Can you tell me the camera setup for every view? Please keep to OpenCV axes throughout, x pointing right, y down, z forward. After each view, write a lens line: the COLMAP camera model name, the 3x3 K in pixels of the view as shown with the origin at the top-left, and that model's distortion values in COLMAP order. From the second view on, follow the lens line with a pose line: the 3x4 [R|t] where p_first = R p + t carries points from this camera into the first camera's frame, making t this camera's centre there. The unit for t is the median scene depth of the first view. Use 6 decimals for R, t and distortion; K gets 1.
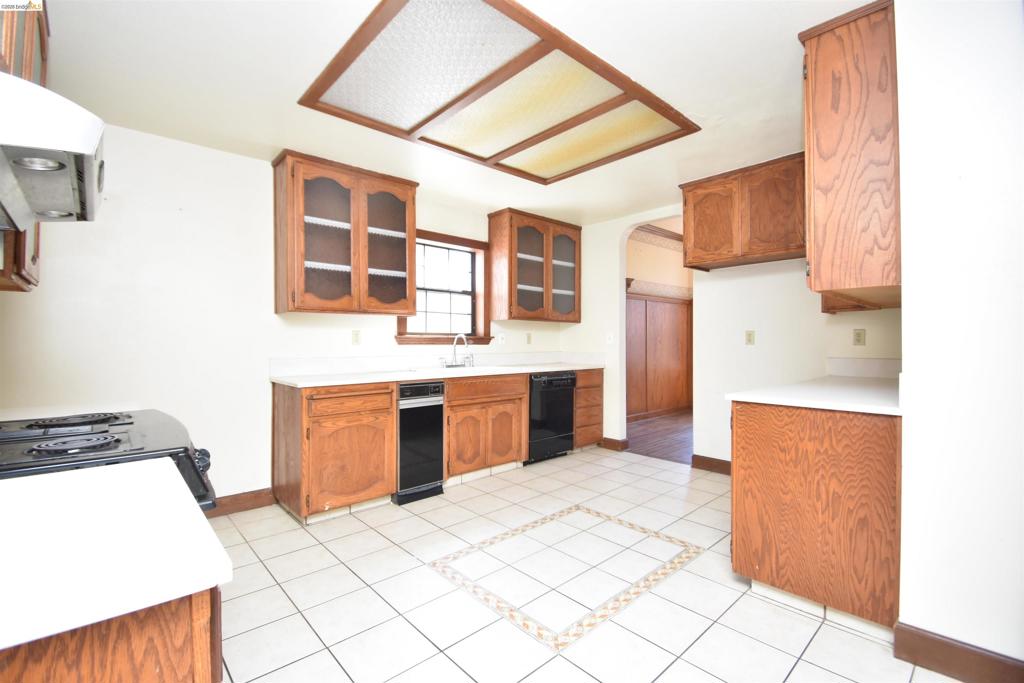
lens RADIAL K [[448.1, 0, 513.6], [0, 448.1, 341.1], [0, 0, 1]] dist [0.020862, -0.025200]
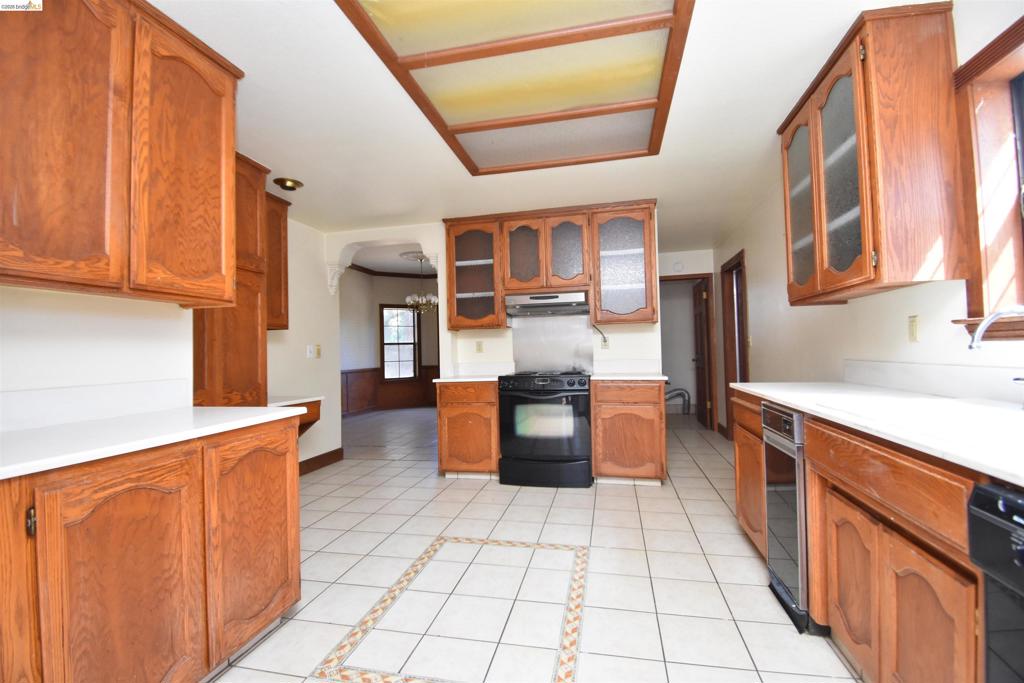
lens RADIAL K [[448.1, 0, 513.6], [0, 448.1, 341.1], [0, 0, 1]] dist [0.020862, -0.025200]
pose [[-0.815767, 0.008894, -0.578312, 0.534085], [0.025855, 0.999443, -0.021100, 0.010435], [0.577802, -0.032165, -0.815543, 1.636364]]
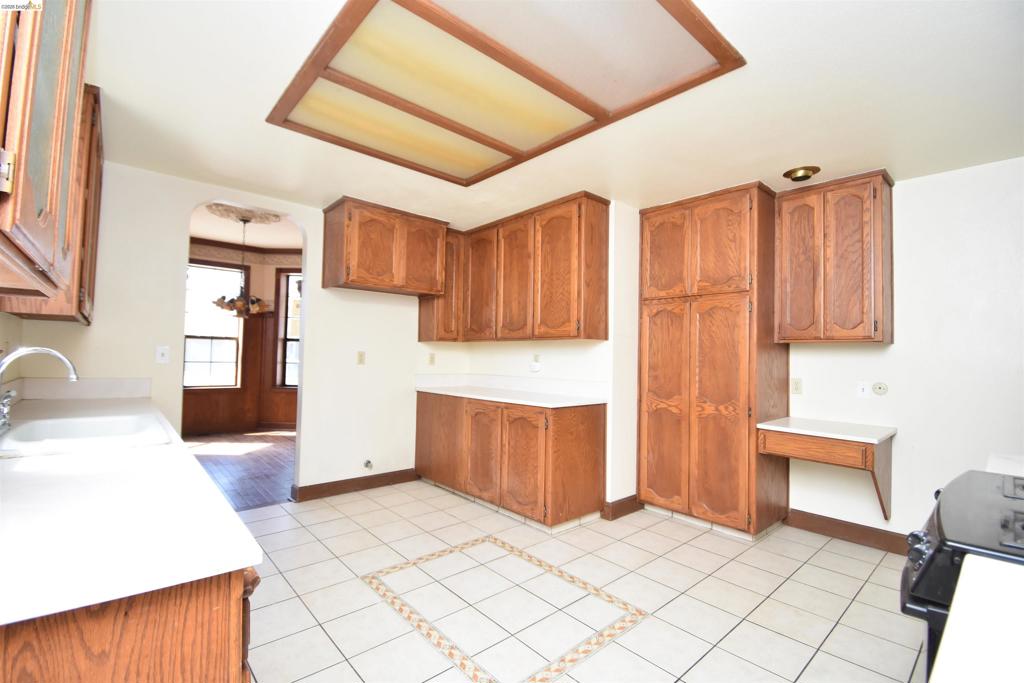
lens RADIAL K [[448.1, 0, 513.6], [0, 448.1, 341.1], [0, 0, 1]] dist [0.020862, -0.025200]
pose [[0.012491, 0.039186, 0.999154, -0.789395], [-0.019421, 0.999053, -0.038940, -0.019357], [-0.999733, -0.018918, 0.013240, 0.896906]]
